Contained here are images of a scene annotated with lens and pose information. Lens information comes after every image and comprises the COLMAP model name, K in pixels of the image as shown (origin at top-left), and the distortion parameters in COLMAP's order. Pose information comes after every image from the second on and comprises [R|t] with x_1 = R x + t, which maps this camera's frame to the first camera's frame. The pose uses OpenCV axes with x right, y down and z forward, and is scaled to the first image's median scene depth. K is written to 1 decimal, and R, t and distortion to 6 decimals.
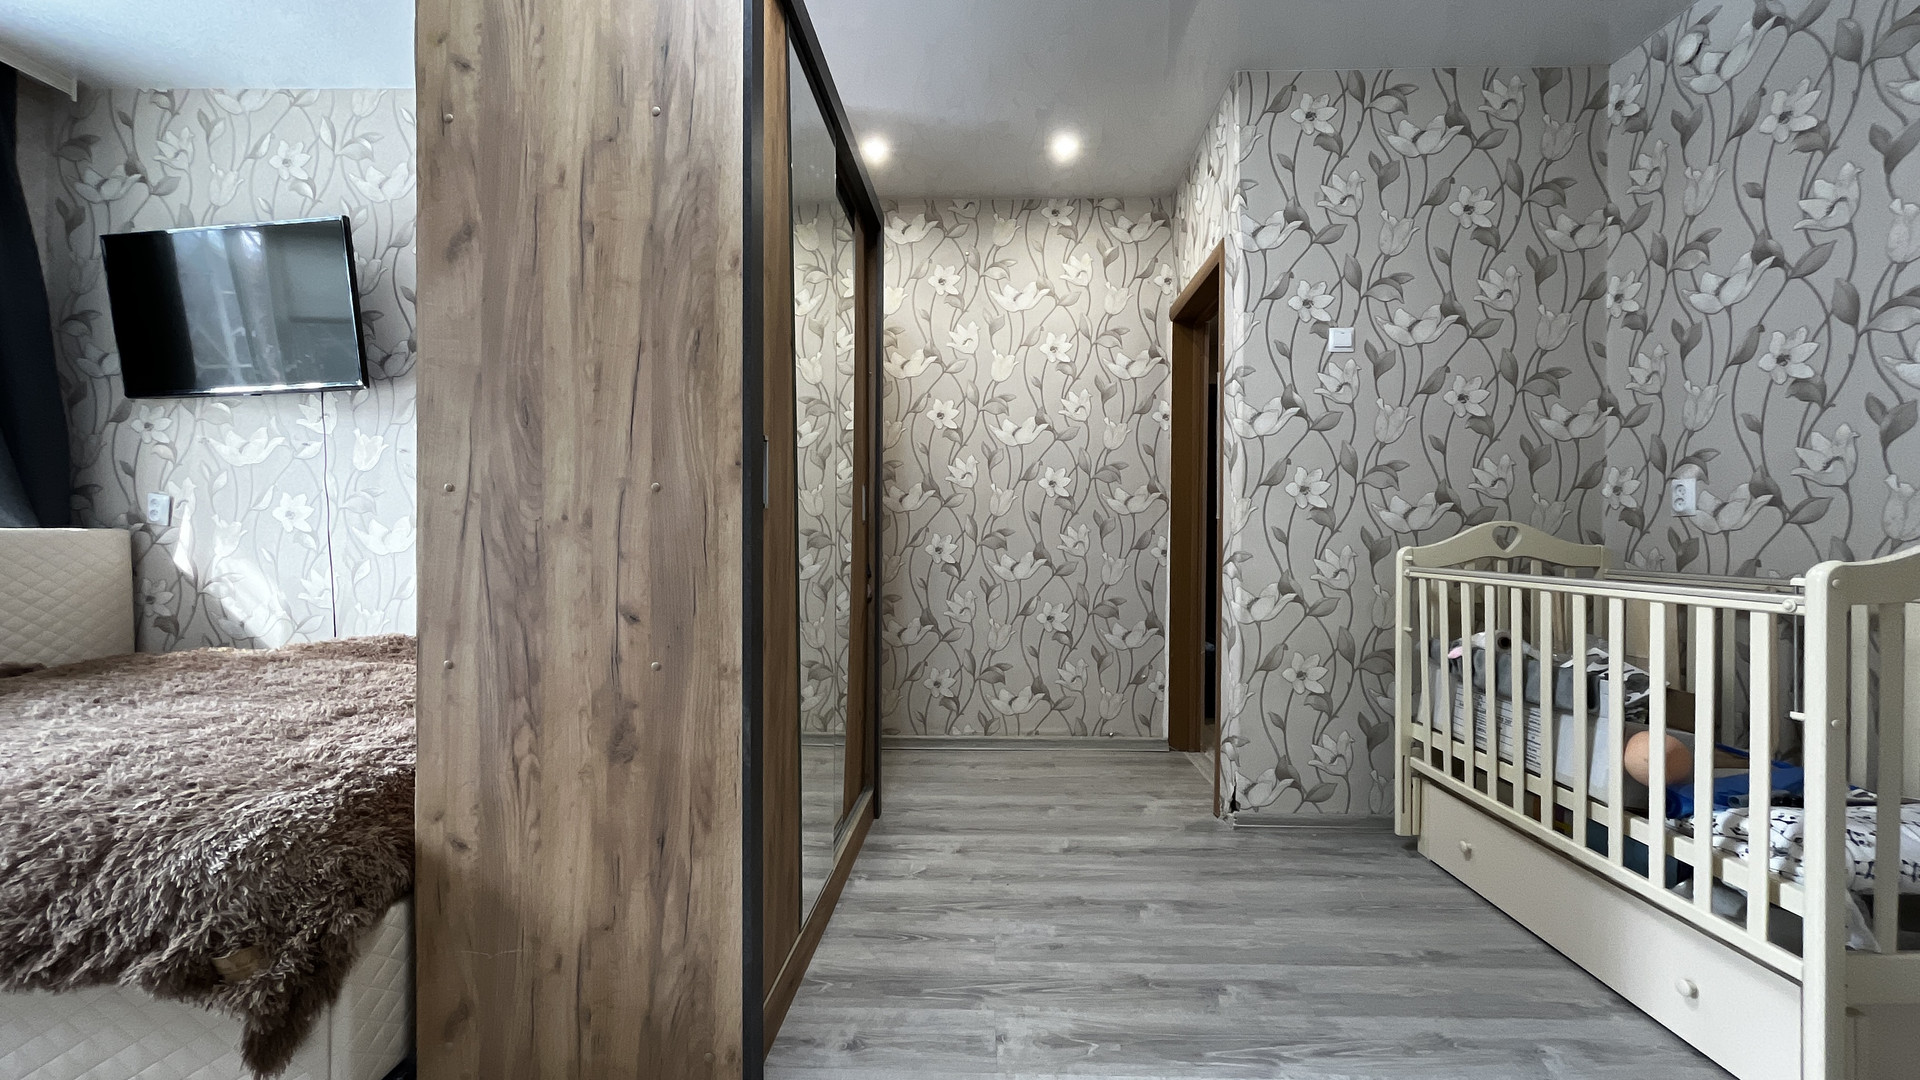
lens RADIAL K [[761.3, 0, 969.0], [0, 761.3, 542.7], [0, 0, 1]] dist [-0.009261, 0.000053]
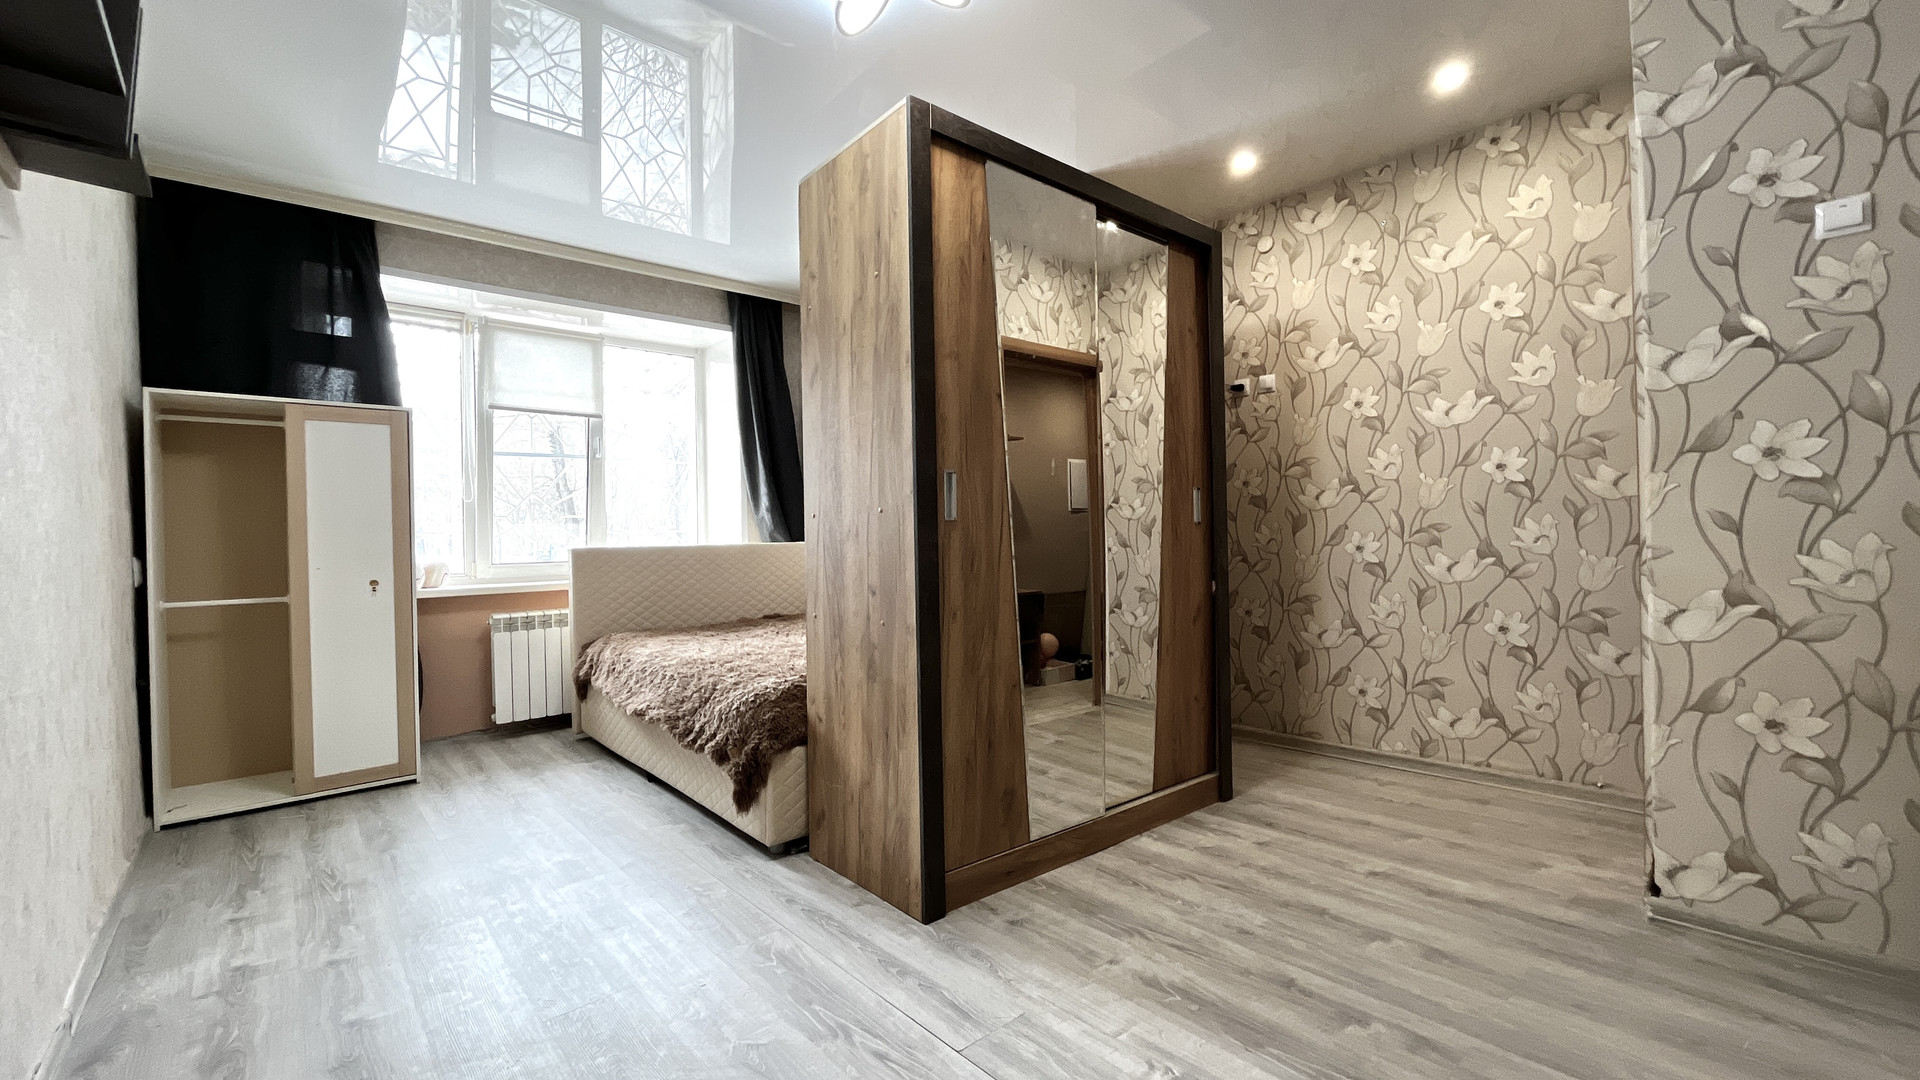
lens RADIAL K [[761.3, 0, 971.6], [0, 761.3, 545.8], [0, 0, 1]] dist [-0.009261, 0.000053]
pose [[0.693323, -0.014871, -0.720473, 0.425638], [0.015253, 0.999866, -0.005960, 0.006462], [0.720465, -0.006857, 0.693457, 0.016289]]
